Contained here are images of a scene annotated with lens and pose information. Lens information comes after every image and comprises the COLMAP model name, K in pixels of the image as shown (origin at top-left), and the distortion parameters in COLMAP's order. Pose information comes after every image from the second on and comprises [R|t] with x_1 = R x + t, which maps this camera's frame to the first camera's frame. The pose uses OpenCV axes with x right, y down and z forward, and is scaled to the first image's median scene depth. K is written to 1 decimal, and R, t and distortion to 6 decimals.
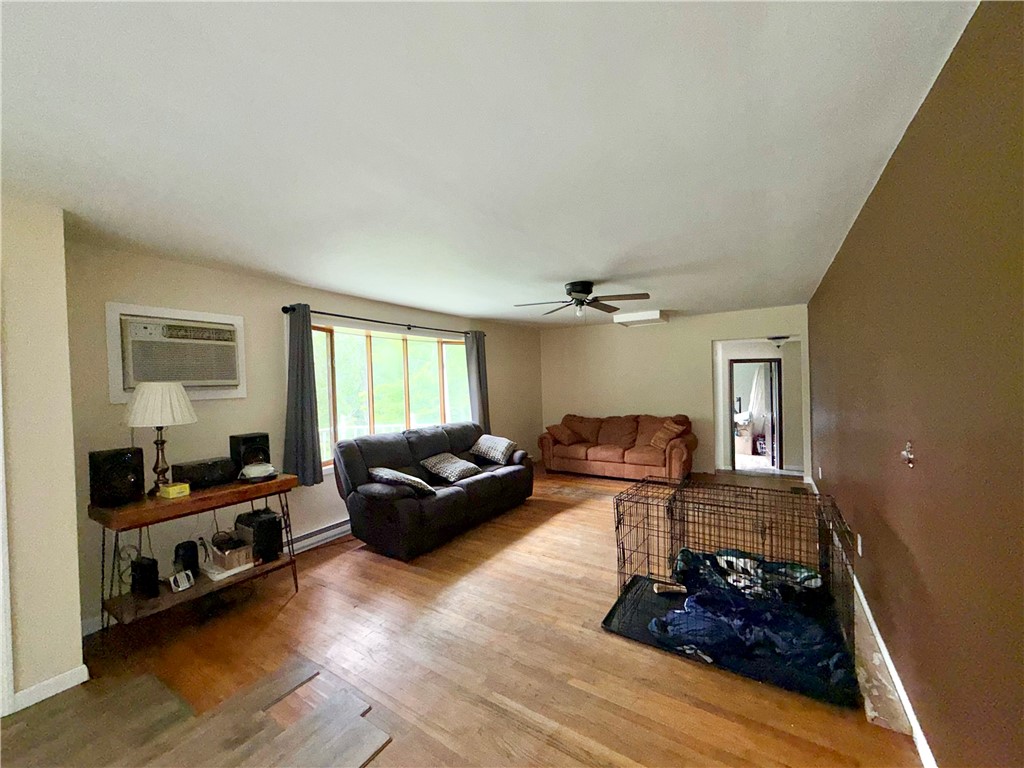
lens RADIAL K [[407.7, 0, 509.7], [0, 407.7, 385.0], [0, 0, 1]] dist [-0.000796, -0.000092]
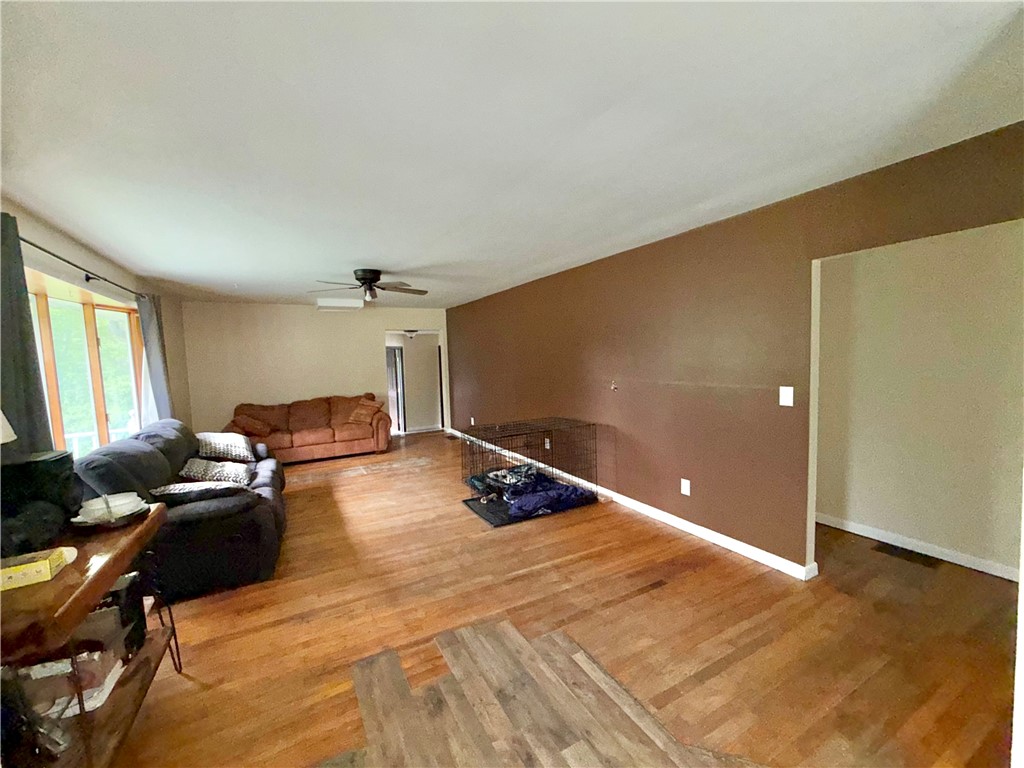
lens RADIAL K [[407.7, 0, 509.7], [0, 407.7, 385.0], [0, 0, 1]] dist [-0.000796, -0.000092]
pose [[0.479600, -0.051310, 0.875986, -0.610181], [0.026255, 0.998681, 0.044122, 0.016062], [-0.877095, 0.001838, 0.480314, 0.151768]]
